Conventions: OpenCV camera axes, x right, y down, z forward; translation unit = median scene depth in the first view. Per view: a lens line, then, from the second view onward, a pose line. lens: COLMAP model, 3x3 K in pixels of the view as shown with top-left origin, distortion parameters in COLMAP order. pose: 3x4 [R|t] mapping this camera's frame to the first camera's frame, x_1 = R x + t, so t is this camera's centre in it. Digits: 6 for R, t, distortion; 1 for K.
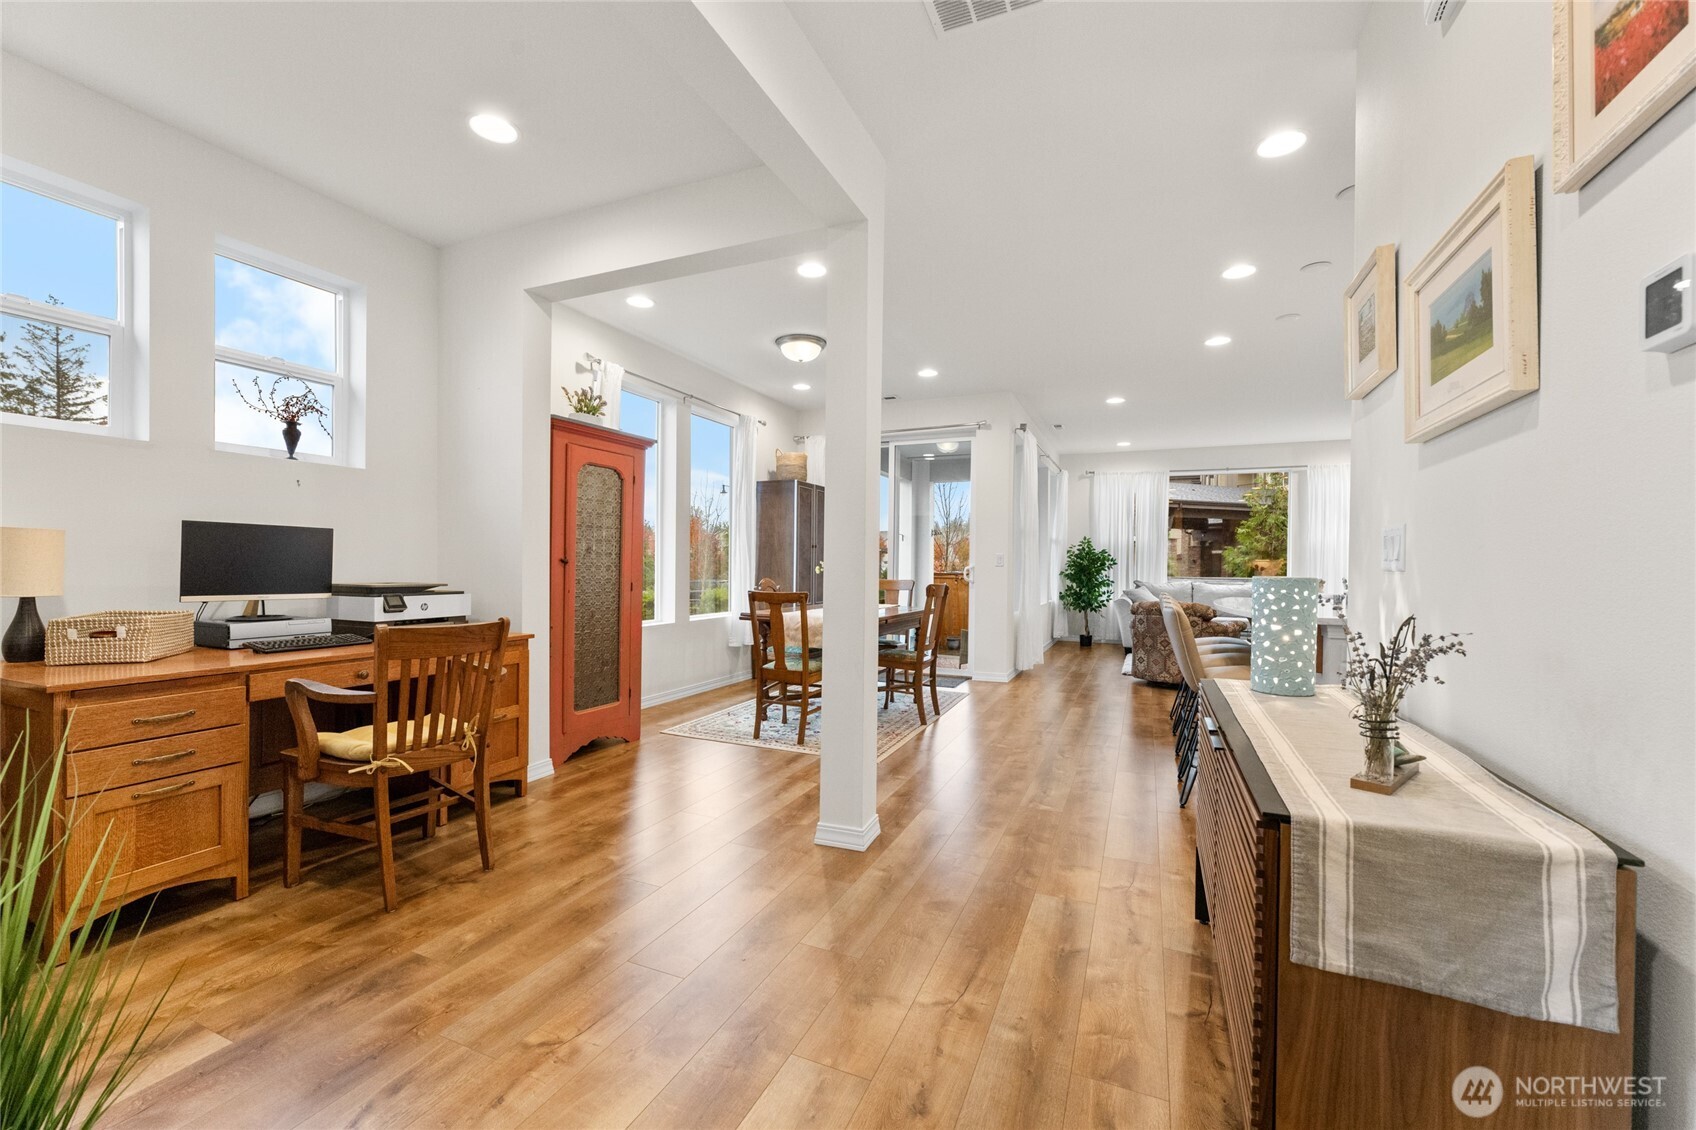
lens RADIAL K [[675.0, 0, 841.3], [0, 675.0, 570.5], [0, 0, 1]] dist [-0.000712, -0.000146]
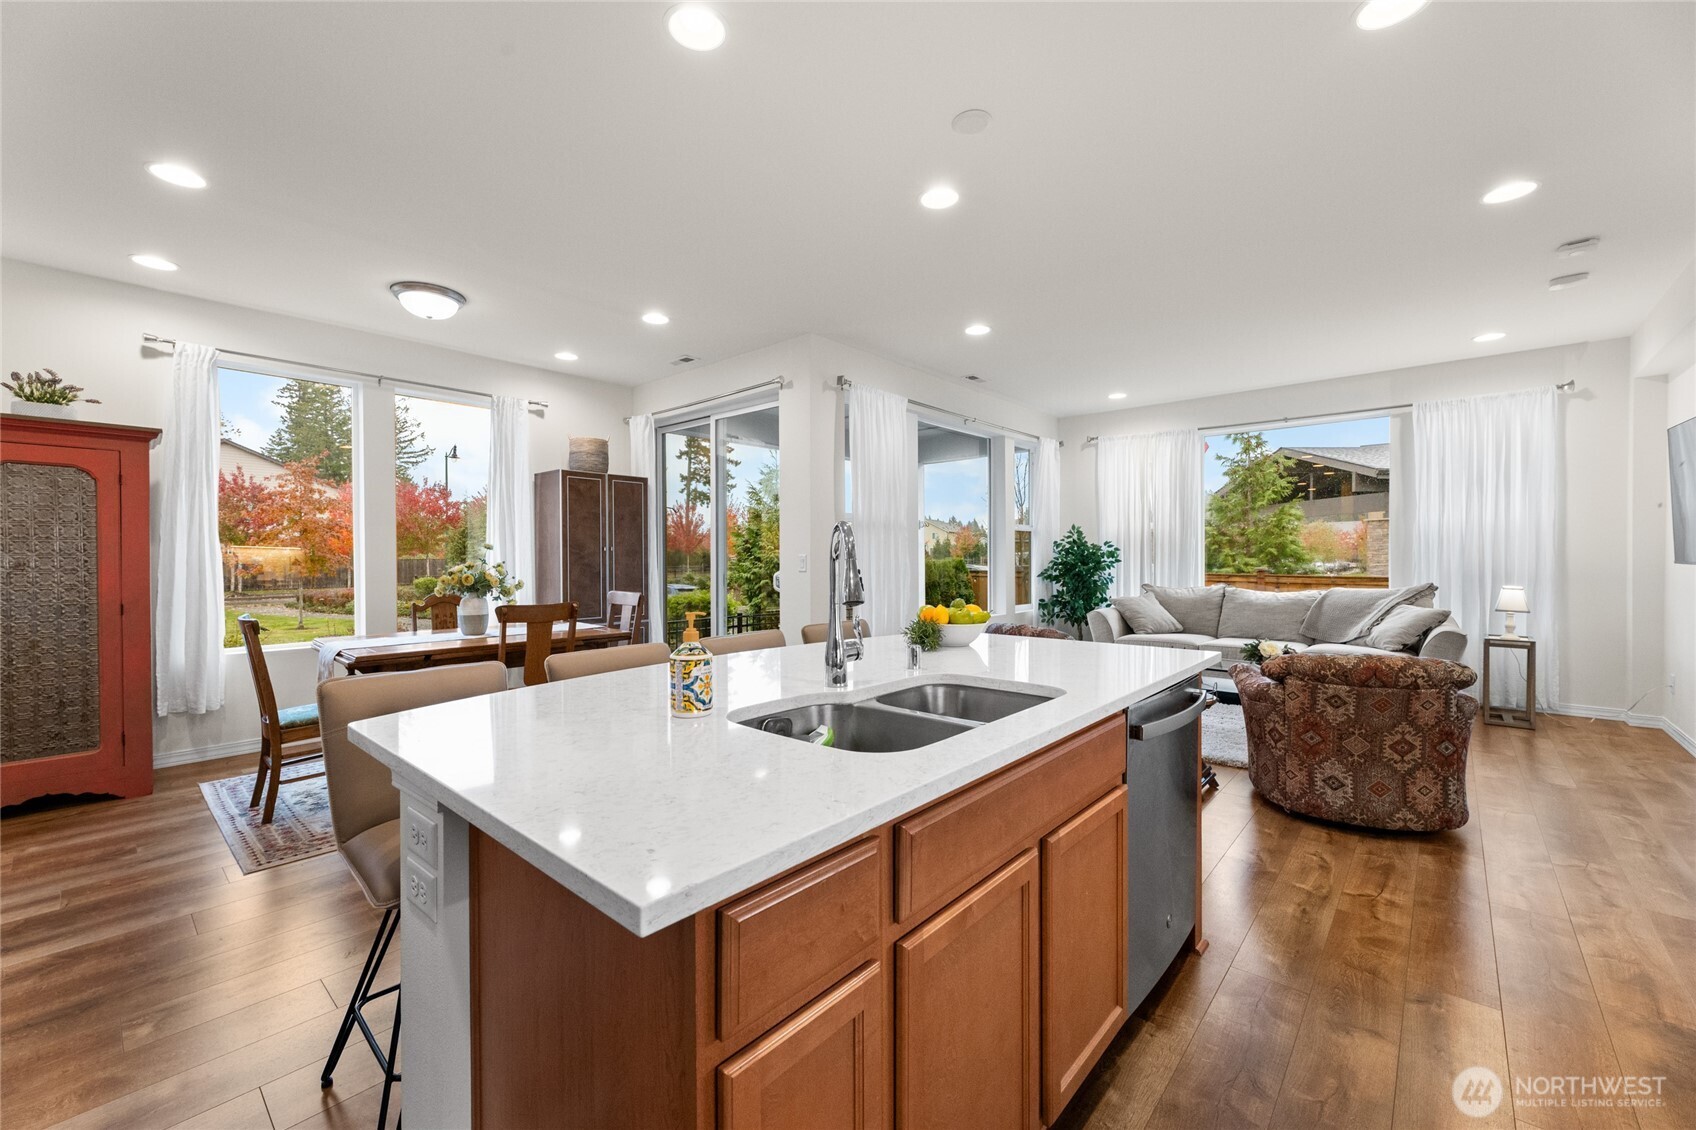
lens RADIAL K [[675.0, 0, 841.3], [0, 675.0, 570.5], [0, 0, 1]] dist [-0.000712, -0.000146]
pose [[0.954537, -0.008892, -0.297961, 0.453278], [0.011538, 0.999908, 0.007121, -0.011306], [0.297870, -0.010235, 0.954552, 0.281827]]
